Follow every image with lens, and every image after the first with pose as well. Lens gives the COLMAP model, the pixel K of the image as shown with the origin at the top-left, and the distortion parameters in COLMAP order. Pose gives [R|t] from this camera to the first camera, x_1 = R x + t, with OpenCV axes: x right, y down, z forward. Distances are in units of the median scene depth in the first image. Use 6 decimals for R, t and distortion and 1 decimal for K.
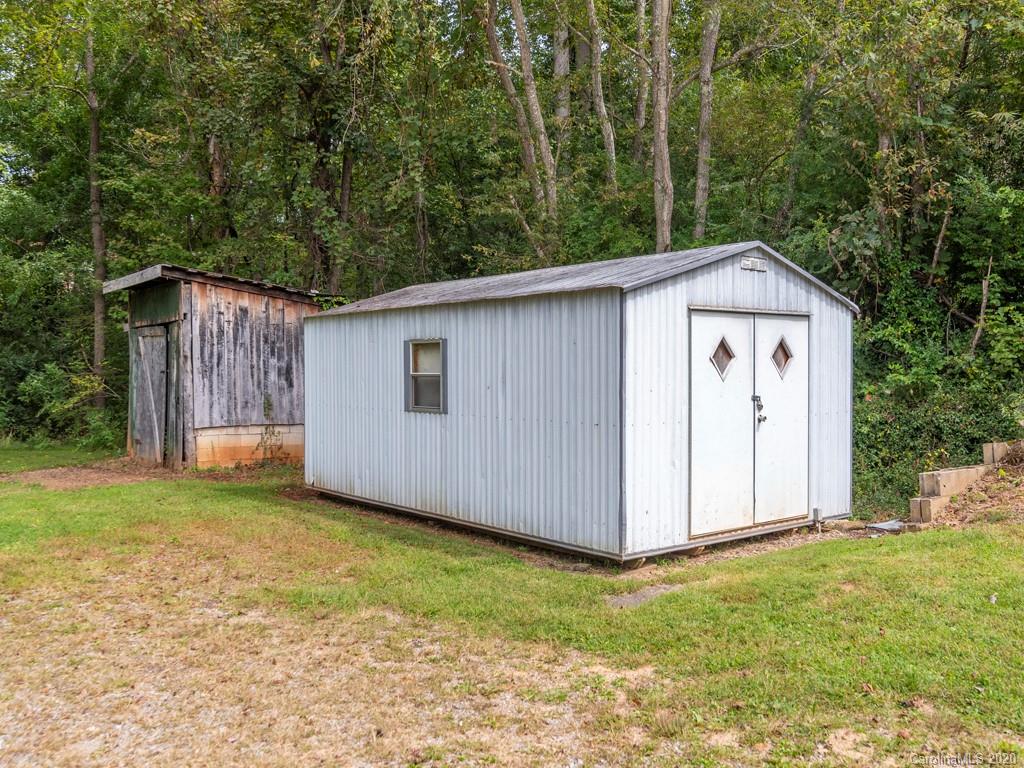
lens RADIAL K [[950.4, 0, 511.9], [0, 950.4, 384.9], [0, 0, 1]] dist [-0.019254, 0.000000]
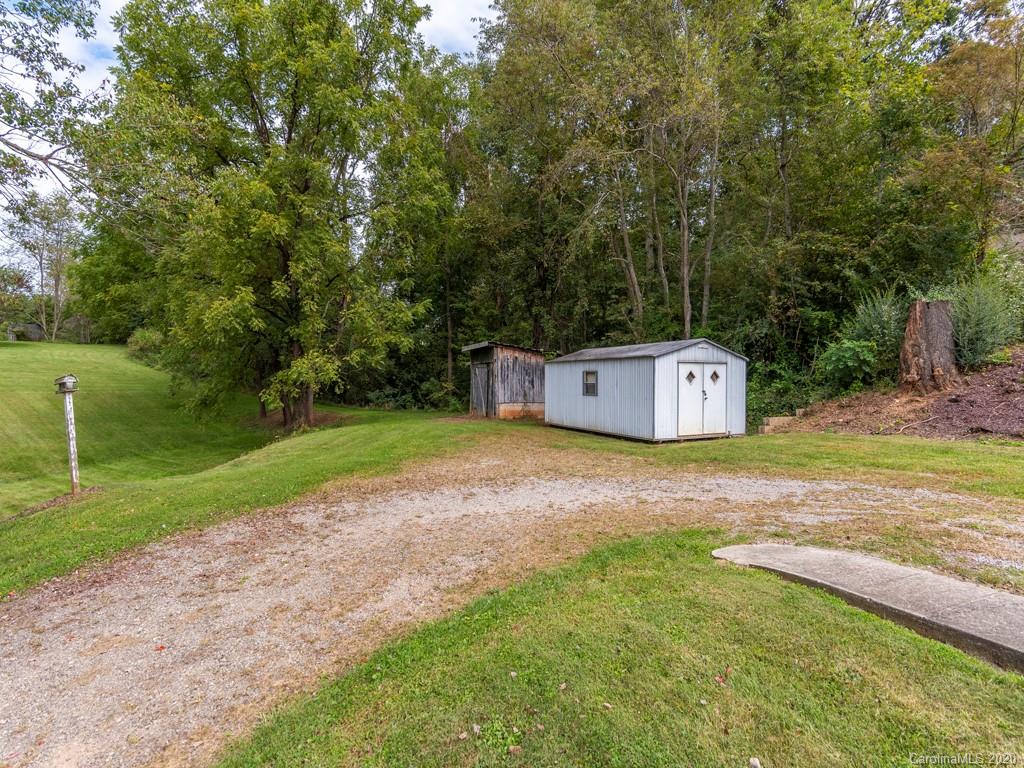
lens RADIAL K [[507.3, 0, 505.9], [0, 507.3, 378.9], [0, 0, 1]] dist [0.000888, 0.000827]
pose [[0.972002, 0.003775, -0.234943, 0.020311], [-0.008524, 0.999779, -0.019203, 0.007685], [0.234818, 0.020668, 0.971820, -0.479769]]
